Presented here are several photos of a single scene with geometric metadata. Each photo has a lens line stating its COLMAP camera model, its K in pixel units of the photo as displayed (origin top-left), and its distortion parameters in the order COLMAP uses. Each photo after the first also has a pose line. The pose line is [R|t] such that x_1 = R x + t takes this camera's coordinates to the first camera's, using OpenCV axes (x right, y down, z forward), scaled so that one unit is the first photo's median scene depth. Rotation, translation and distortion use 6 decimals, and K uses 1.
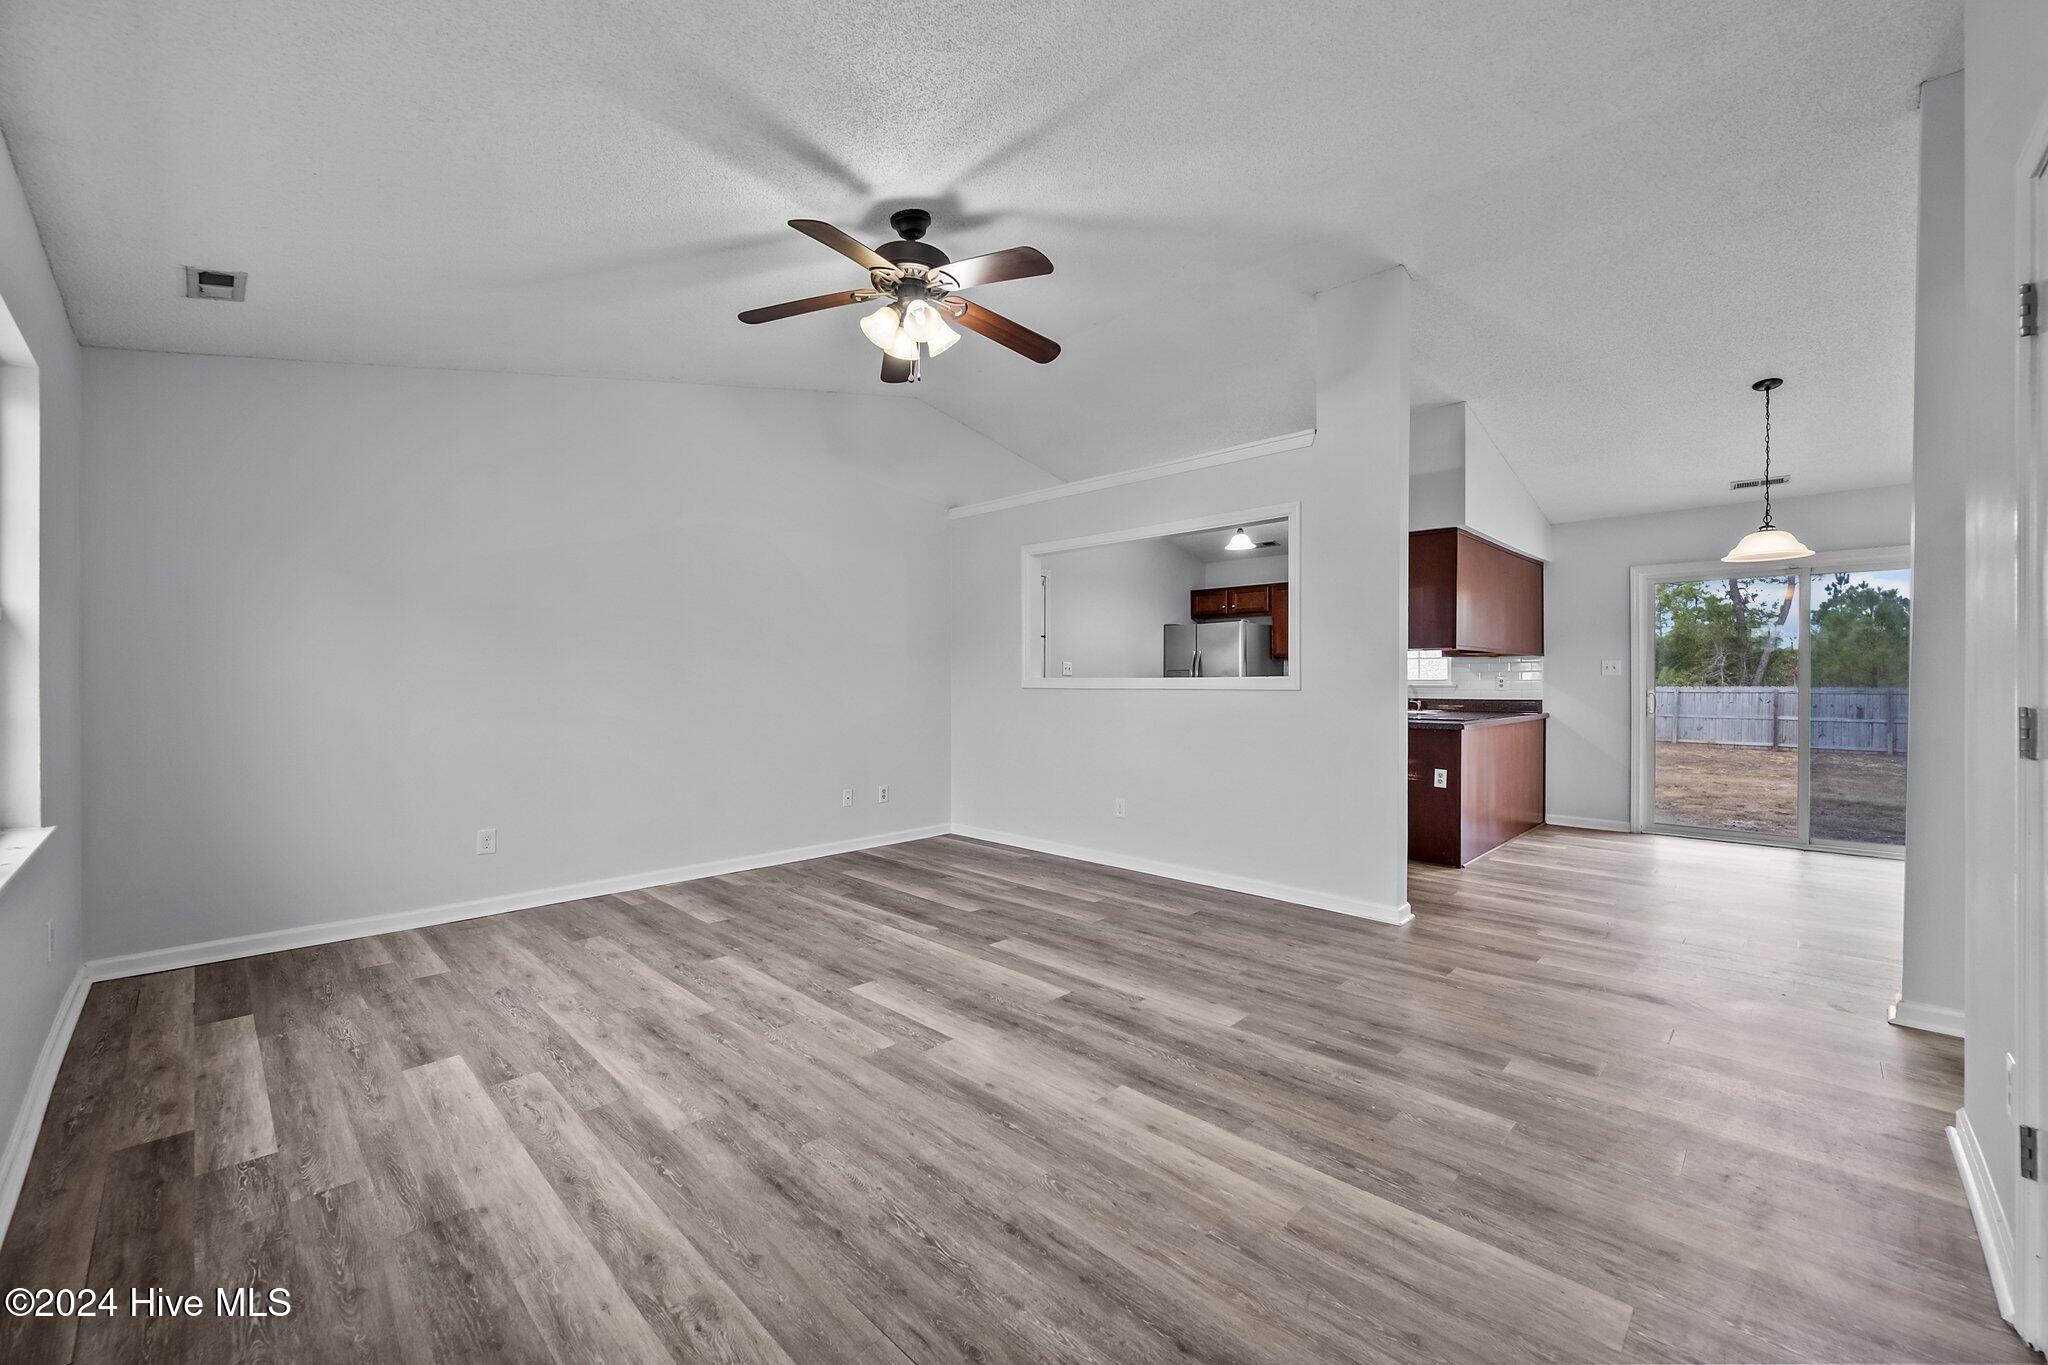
lens RADIAL K [[809.4, 0, 1028.8], [0, 809.4, 679.8], [0, 0, 1]] dist [-0.000501, 0.000267]
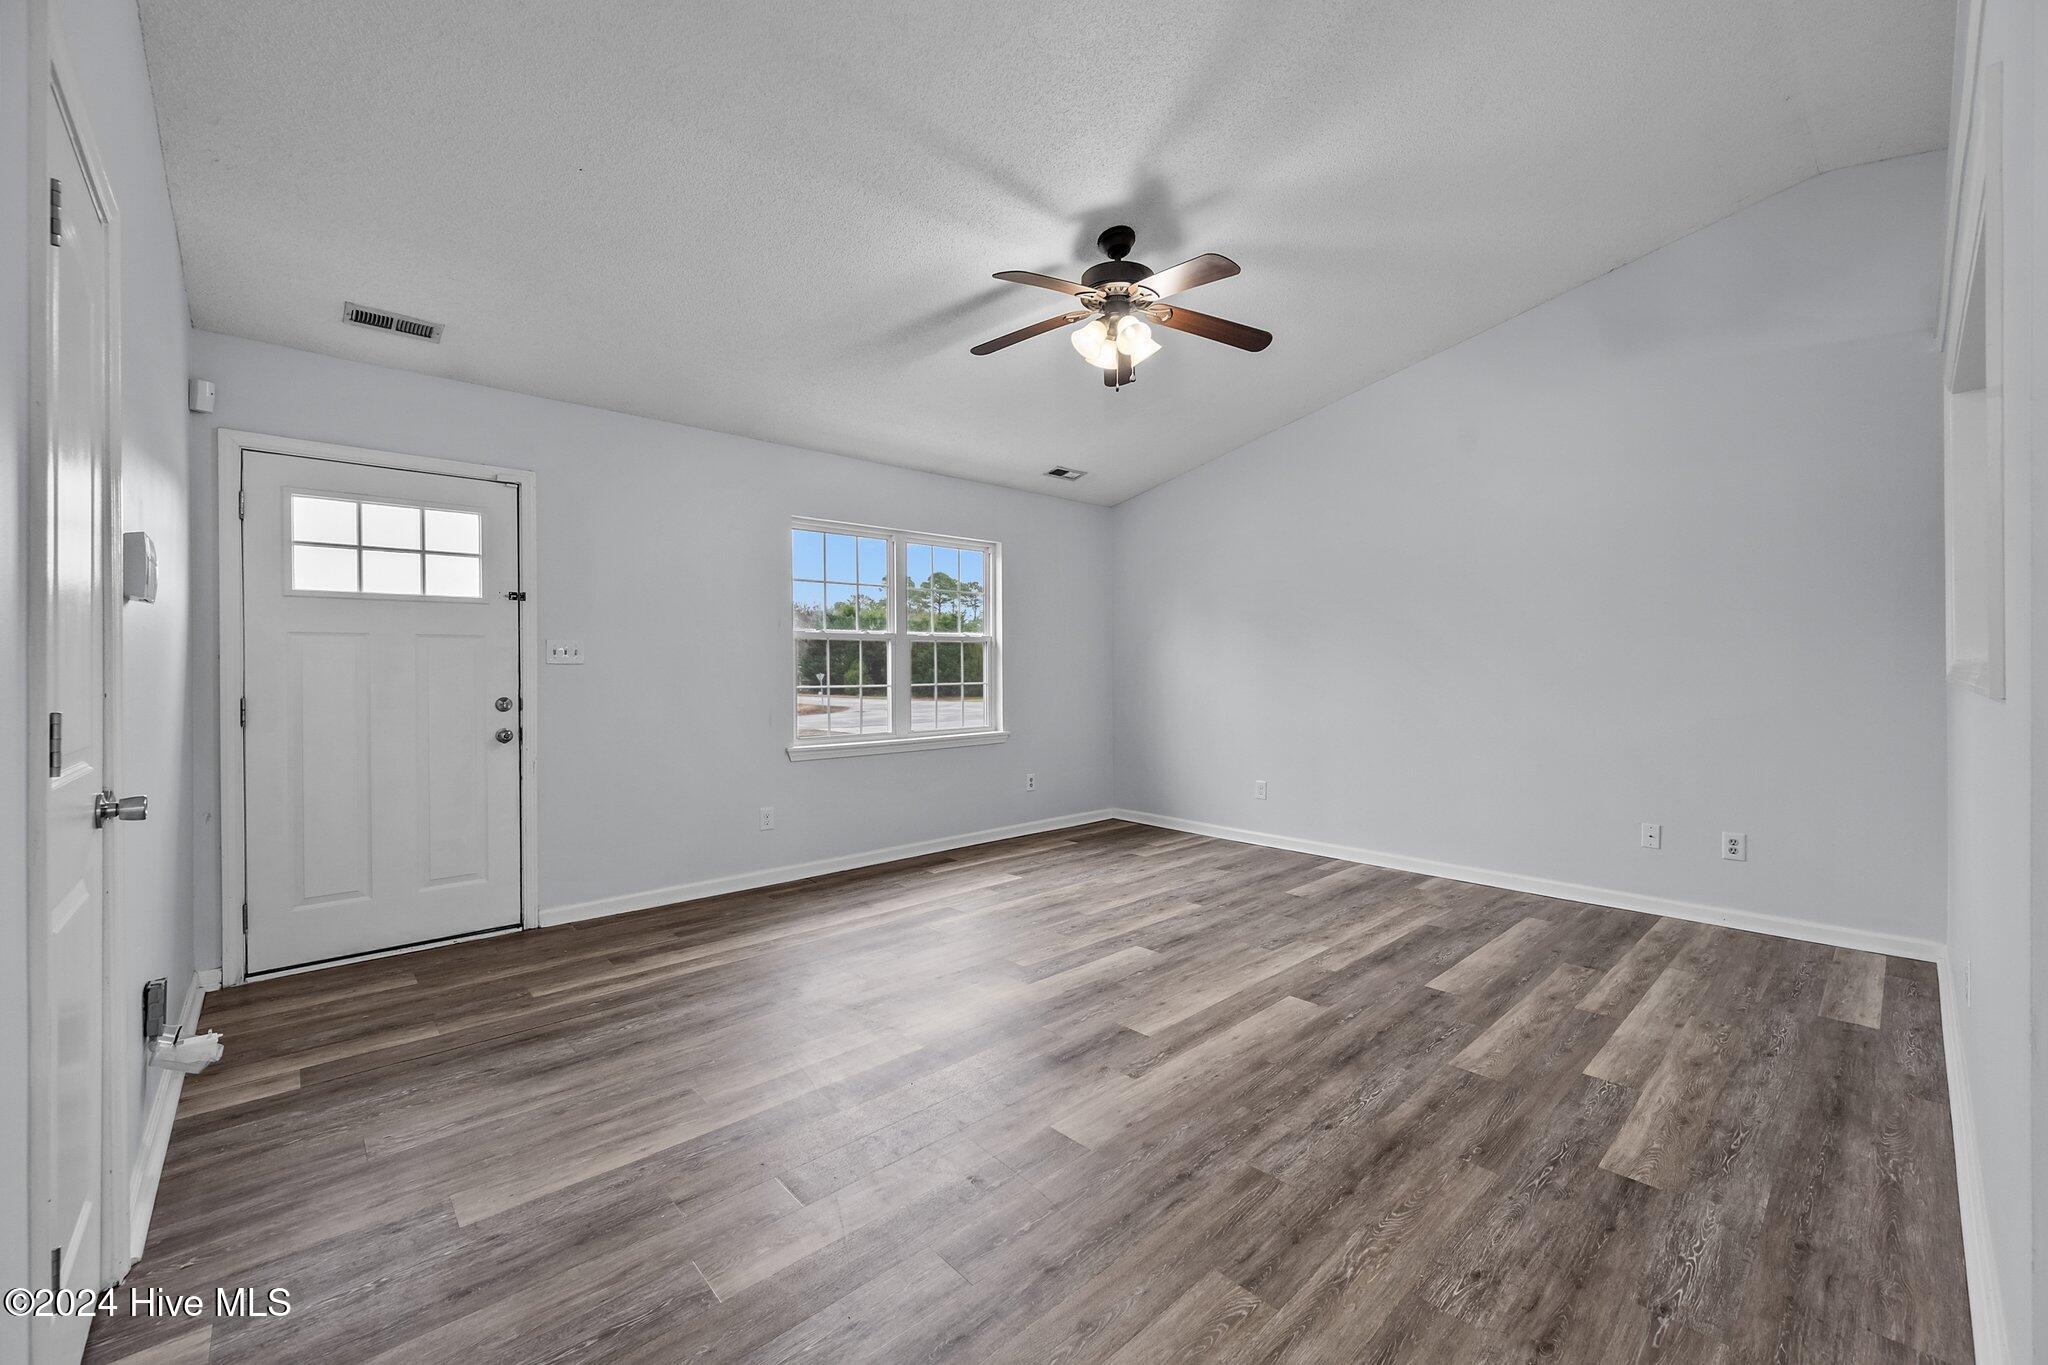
lens RADIAL K [[809.4, 0, 1030.4], [0, 809.4, 671.8], [0, 0, 1]] dist [-0.000501, 0.000267]
pose [[-0.054201, 0.004057, -0.998522, 1.109786], [0.006190, 0.999974, 0.003727, -0.002492], [0.998511, -0.005979, -0.054225, 1.128469]]
